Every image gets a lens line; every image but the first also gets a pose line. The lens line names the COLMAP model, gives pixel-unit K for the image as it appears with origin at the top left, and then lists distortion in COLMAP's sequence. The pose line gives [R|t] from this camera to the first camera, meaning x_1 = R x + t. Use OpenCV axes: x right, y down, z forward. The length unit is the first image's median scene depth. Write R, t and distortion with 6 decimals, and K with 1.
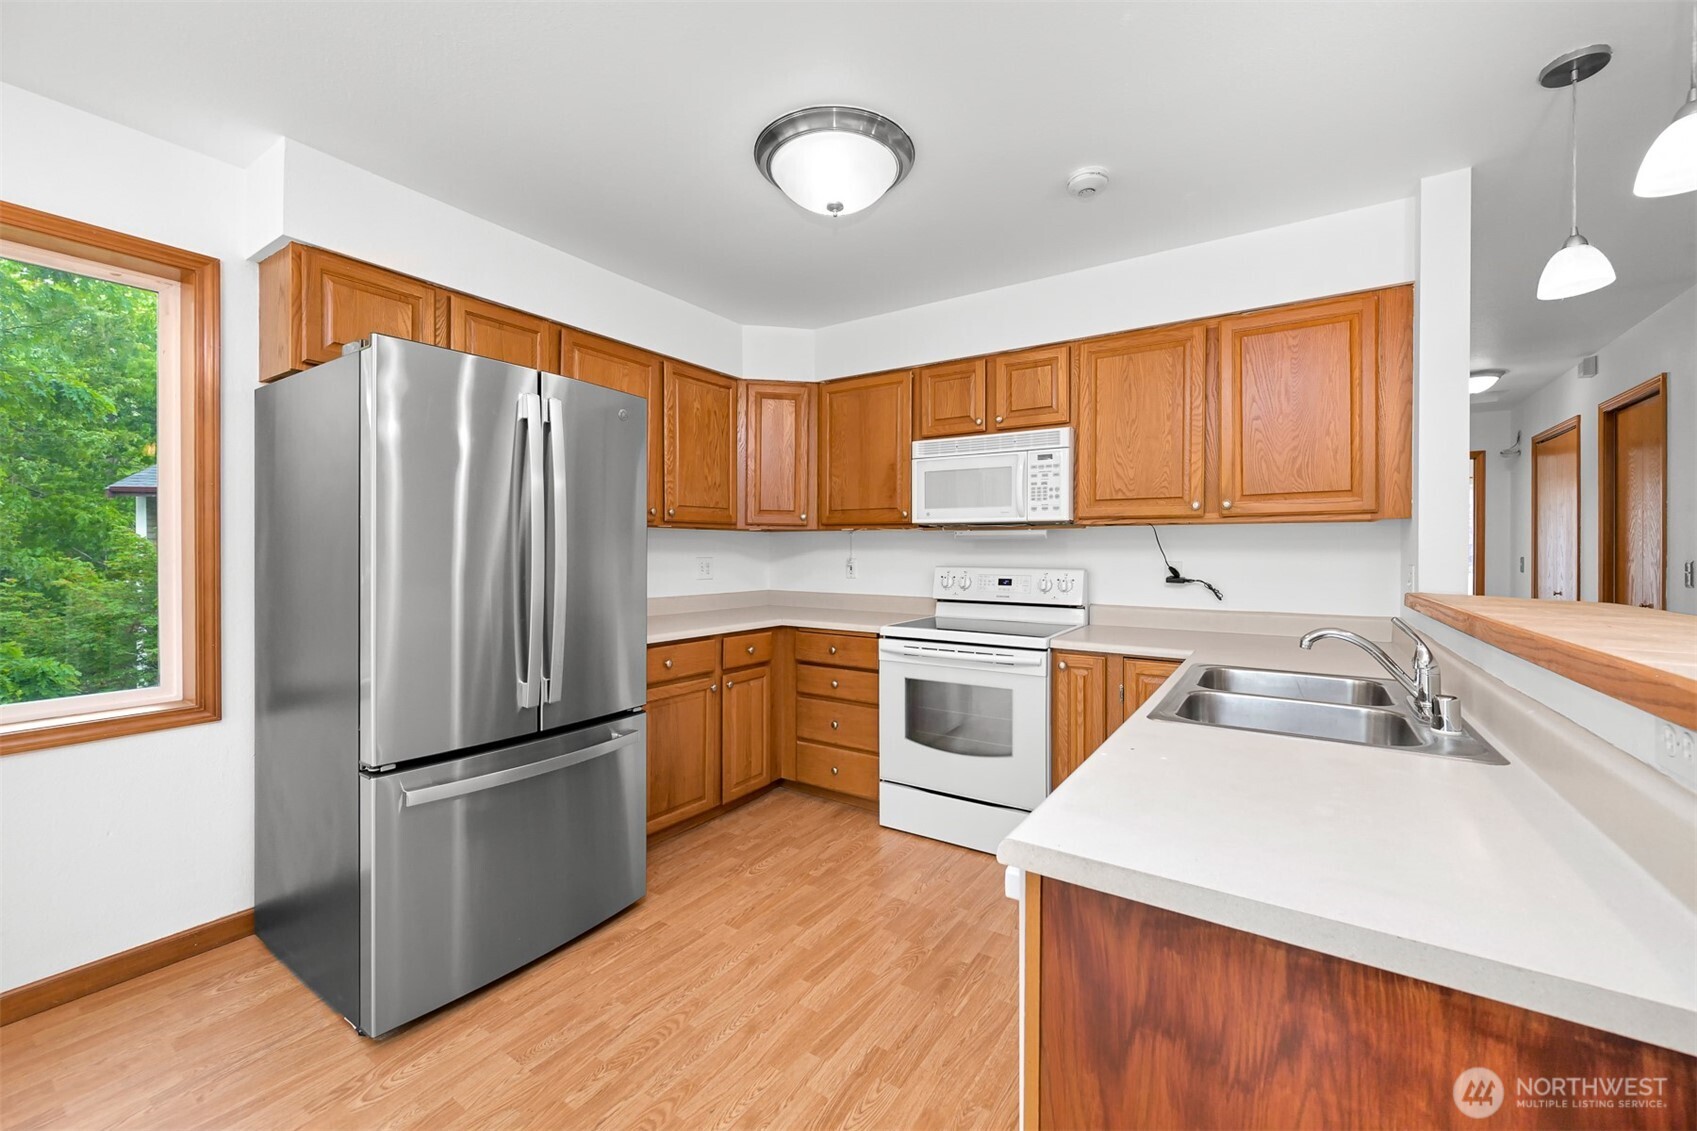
lens RADIAL K [[672.8, 0, 859.6], [0, 672.8, 553.9], [0, 0, 1]] dist [-0.001505, 0.000647]
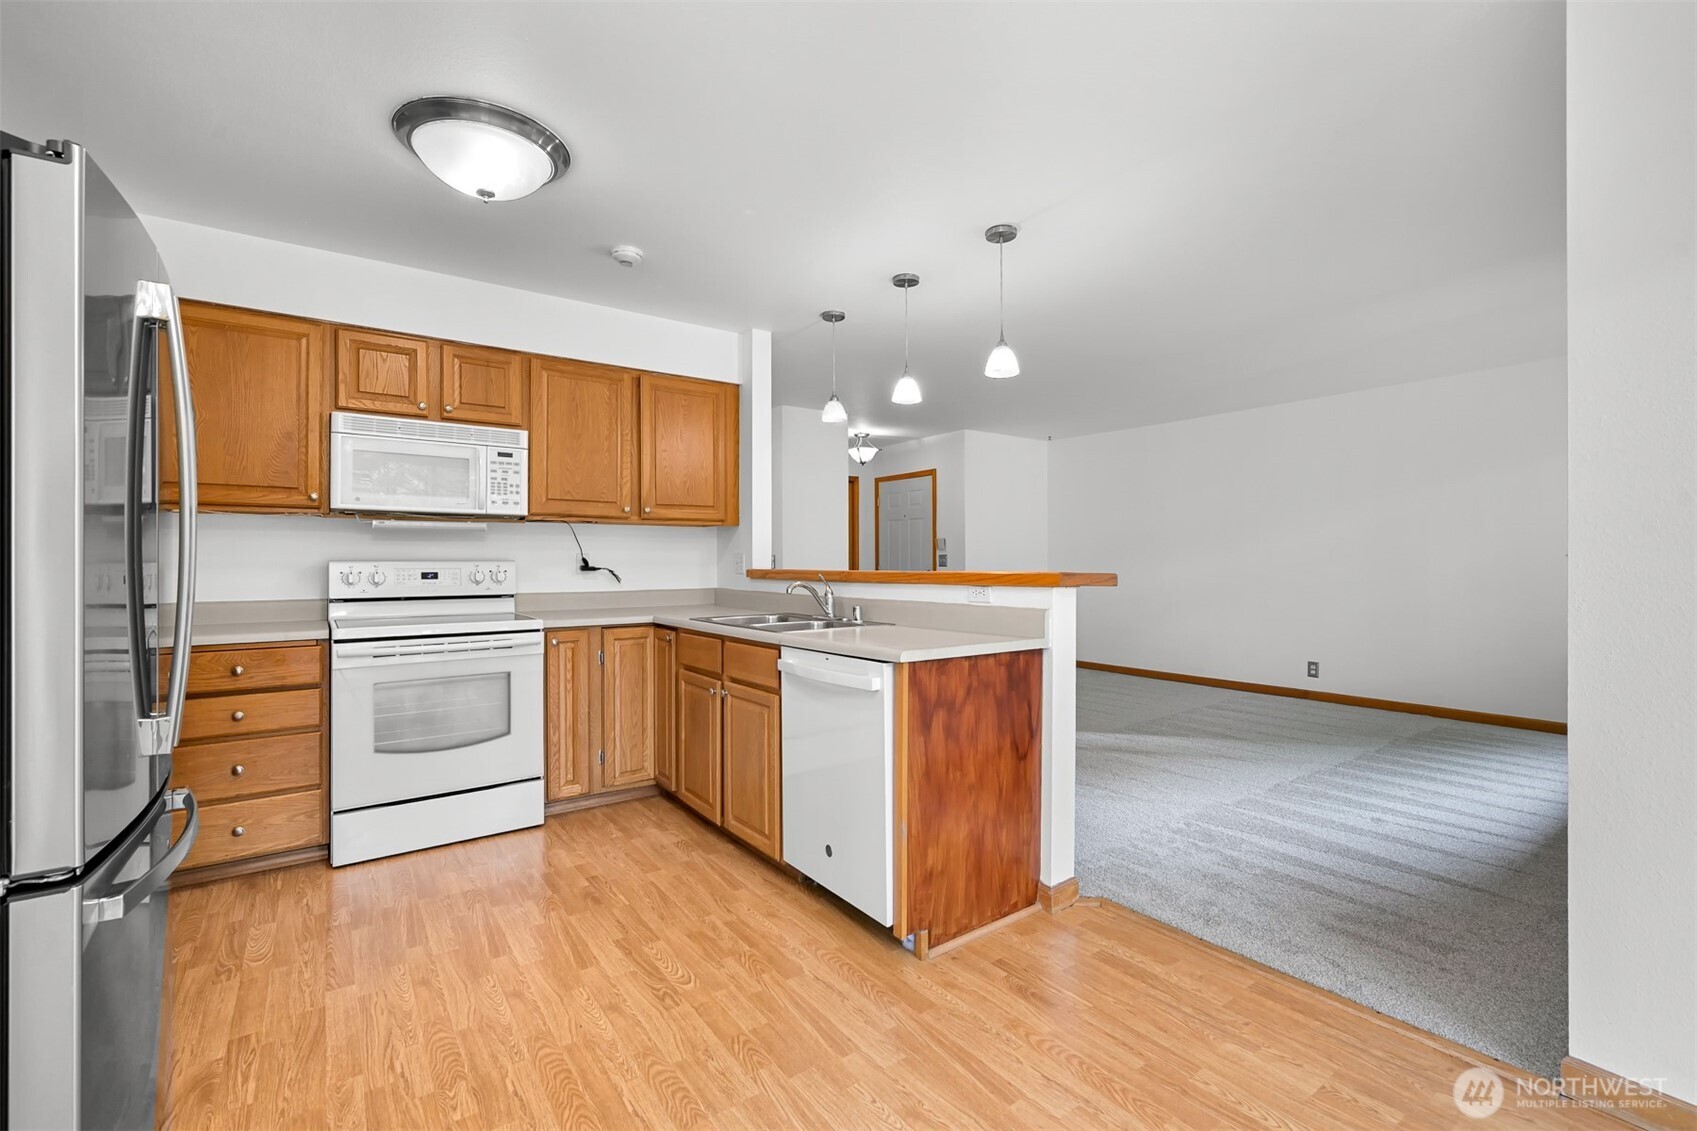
lens RADIAL K [[731.9, 0, 860.8], [0, 731.9, 559.7], [0, 0, 1]] dist [0.001272, -0.000203]
pose [[0.347173, -0.002236, 0.937798, -0.662141], [0.009954, 0.999950, -0.001301, 0.031830], [-0.937748, 0.009787, 0.347178, 0.072509]]
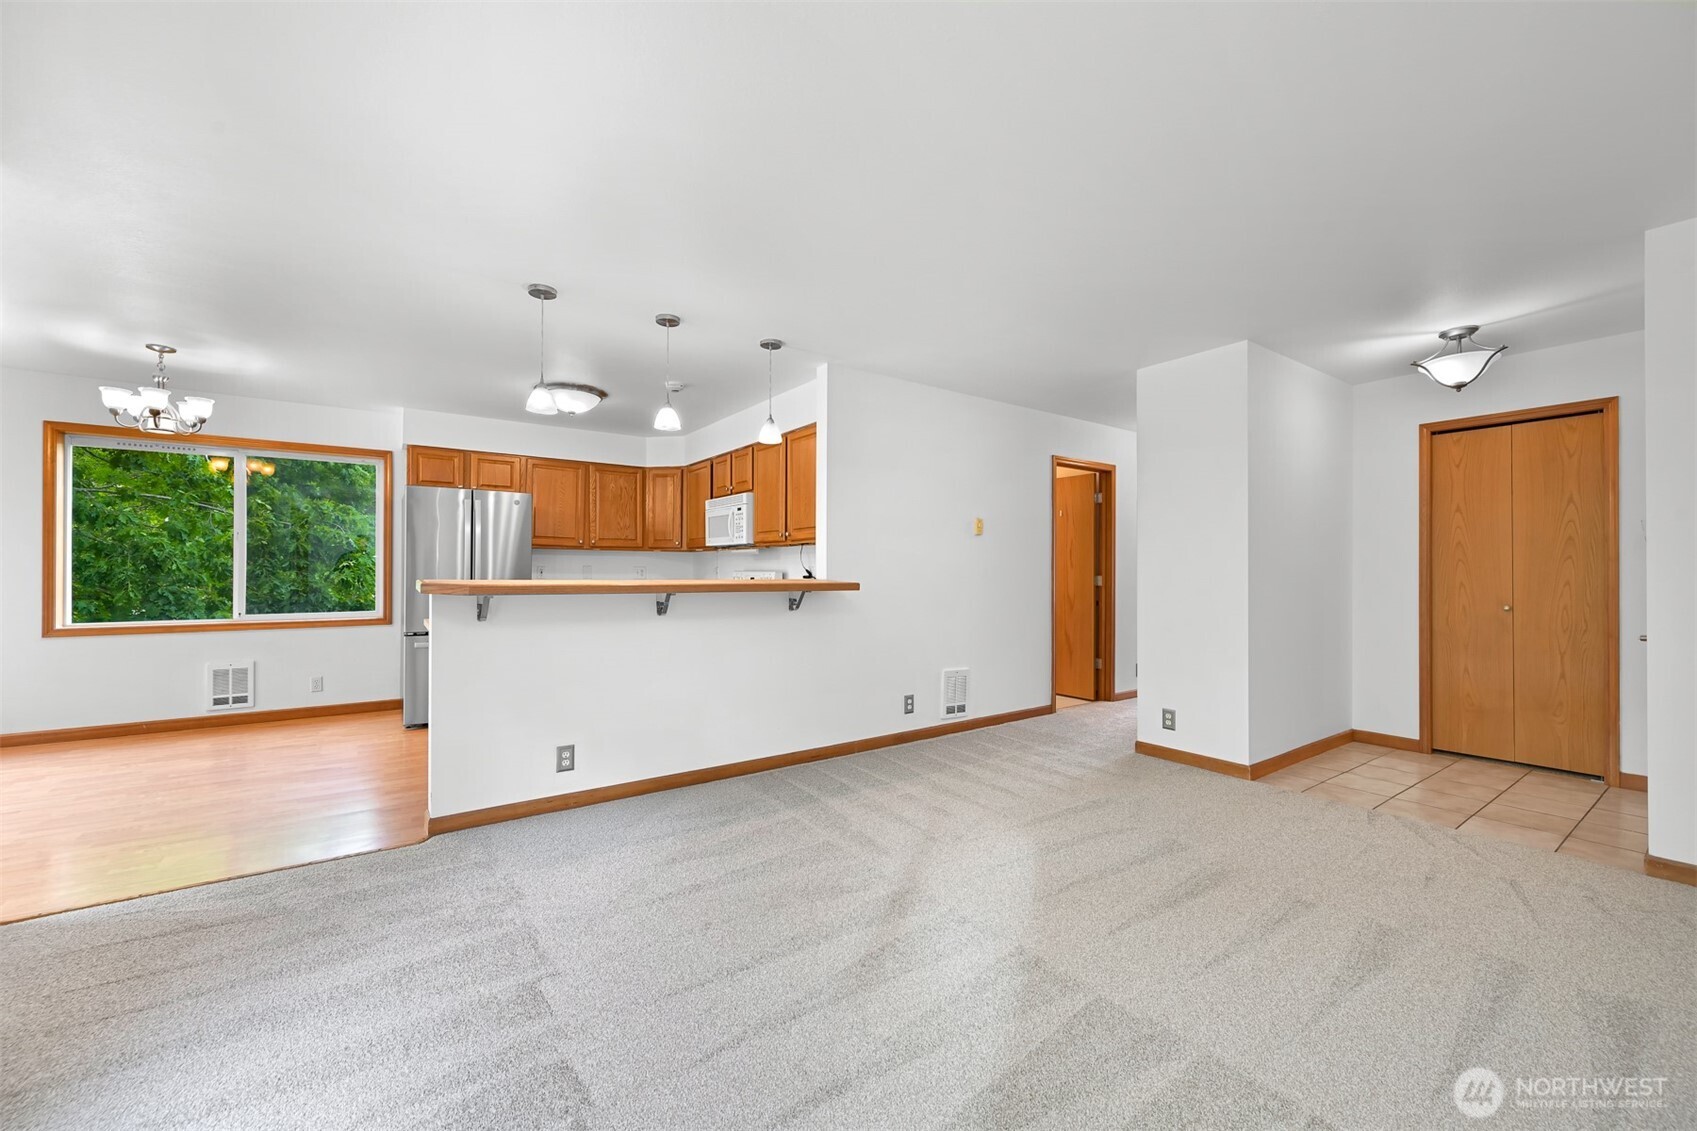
lens RADIAL K [[672.8, 0, 861.1], [0, 672.8, 568.9], [0, 0, 1]] dist [-0.001505, 0.000647]
pose [[0.934800, -0.000388, -0.355173, 1.320593], [-0.003747, 0.999933, -0.010953, 0.039764], [0.355154, 0.011569, 0.934736, -0.631129]]
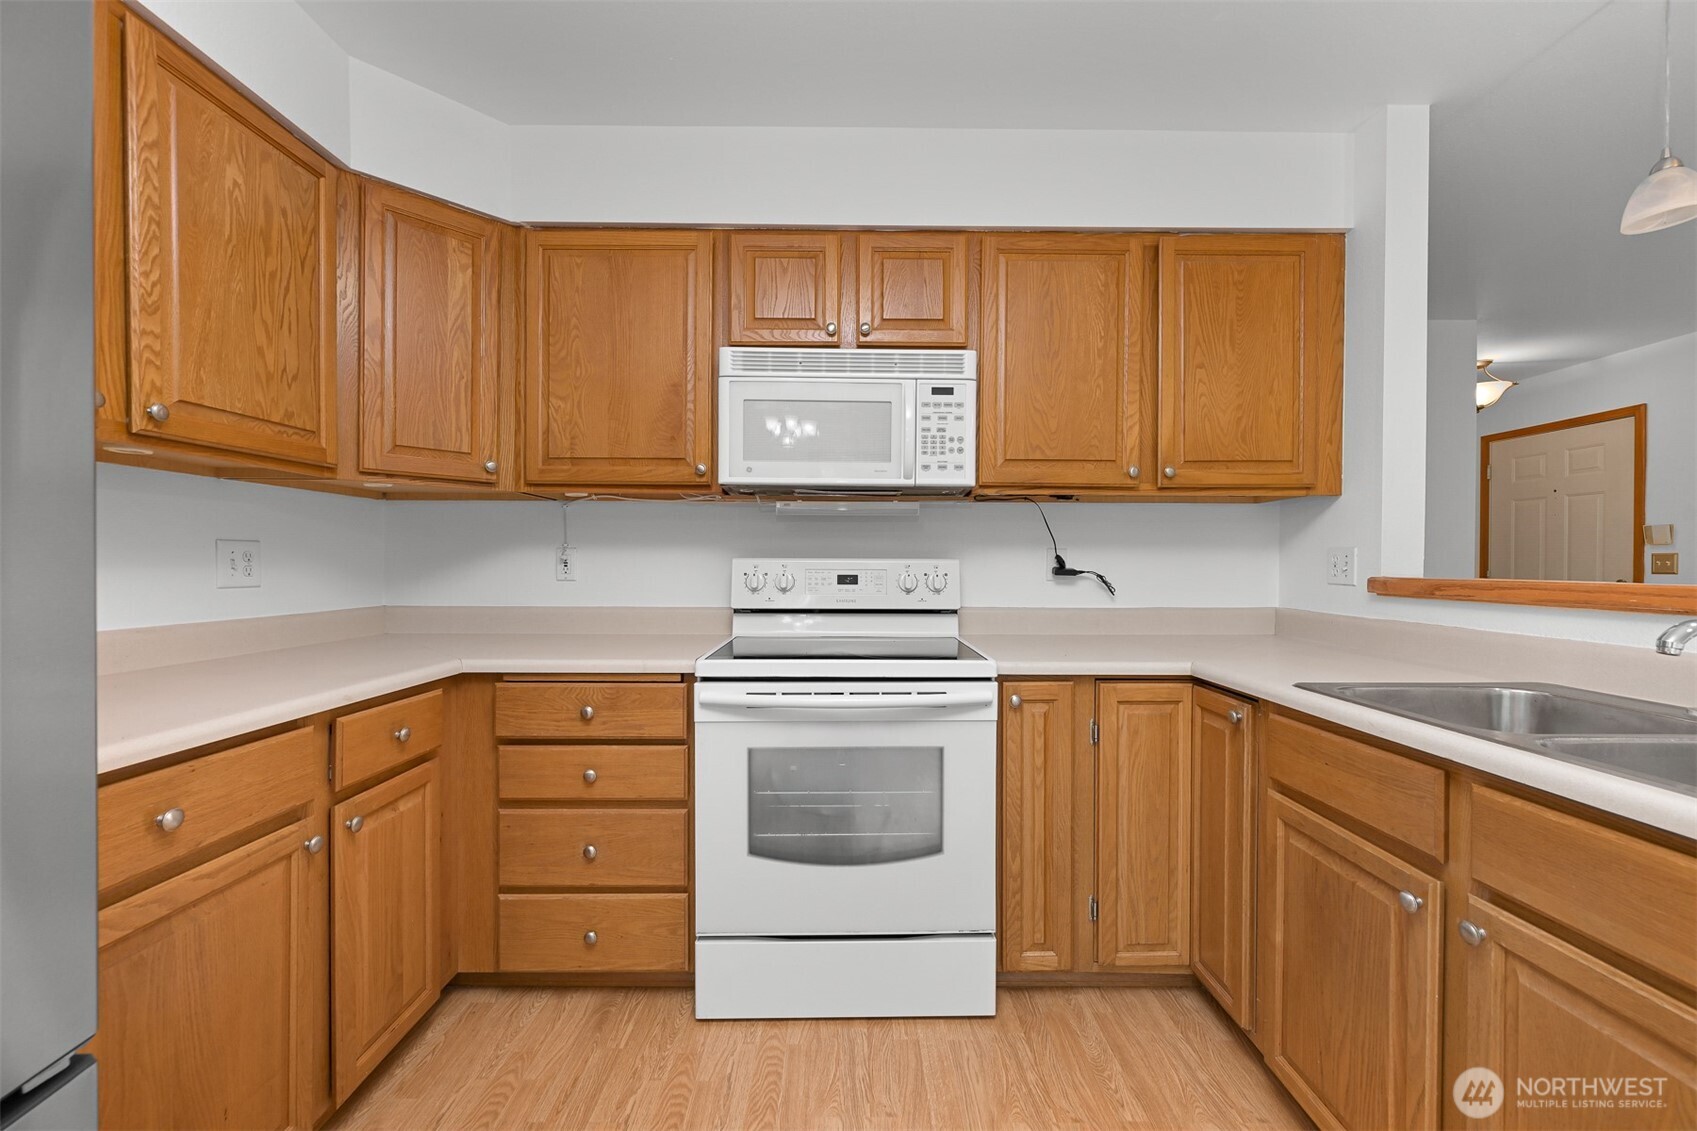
lens RADIAL K [[672.8, 0, 857.0], [0, 672.8, 568.7], [0, 0, 1]] dist [-0.001505, 0.000647]
pose [[0.830379, -0.004824, 0.557179, -0.185334], [0.003064, 0.999987, 0.004092, 0.033584], [-0.557191, -0.001691, 0.830383, 0.519909]]
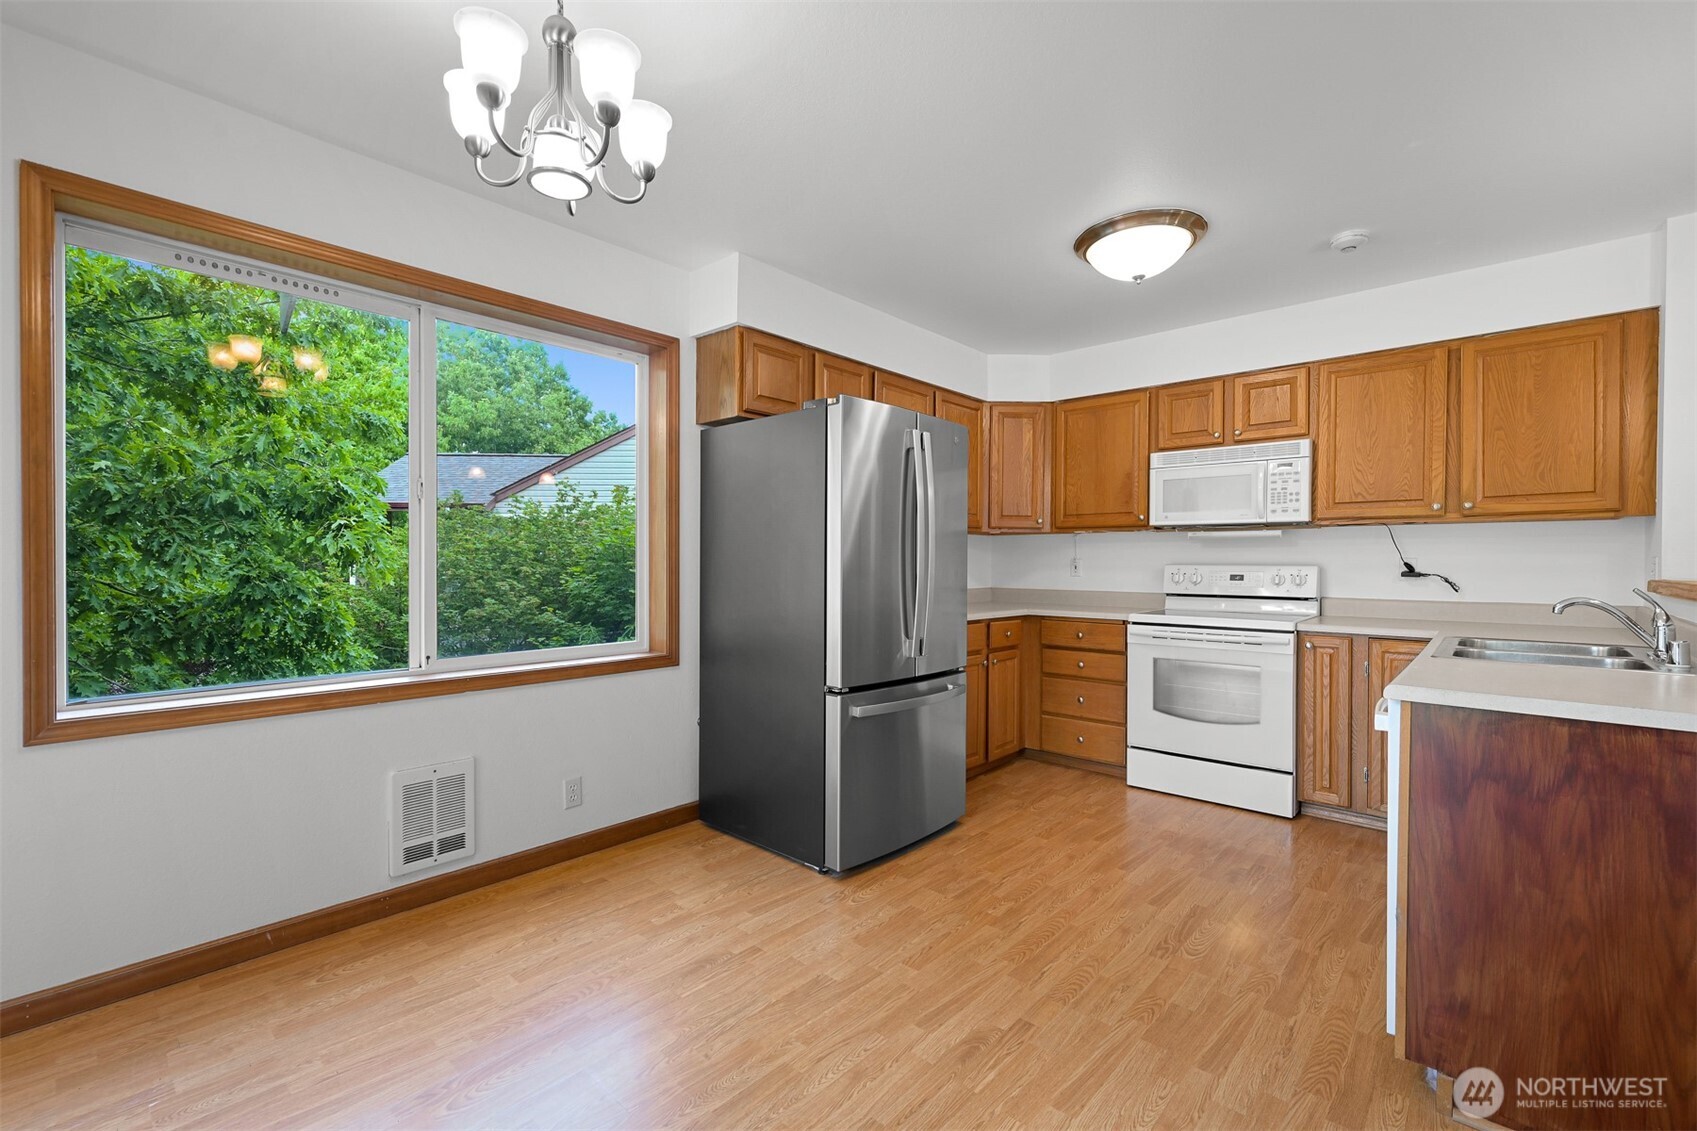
lens RADIAL K [[731.9, 0, 854.2], [0, 731.9, 568.4], [0, 0, 1]] dist [0.001272, -0.000203]
pose [[0.988598, 0.002681, -0.150557, -0.274331], [-0.002501, 0.999996, 0.001381, 0.031995], [0.150560, -0.000989, 0.988600, -0.354536]]
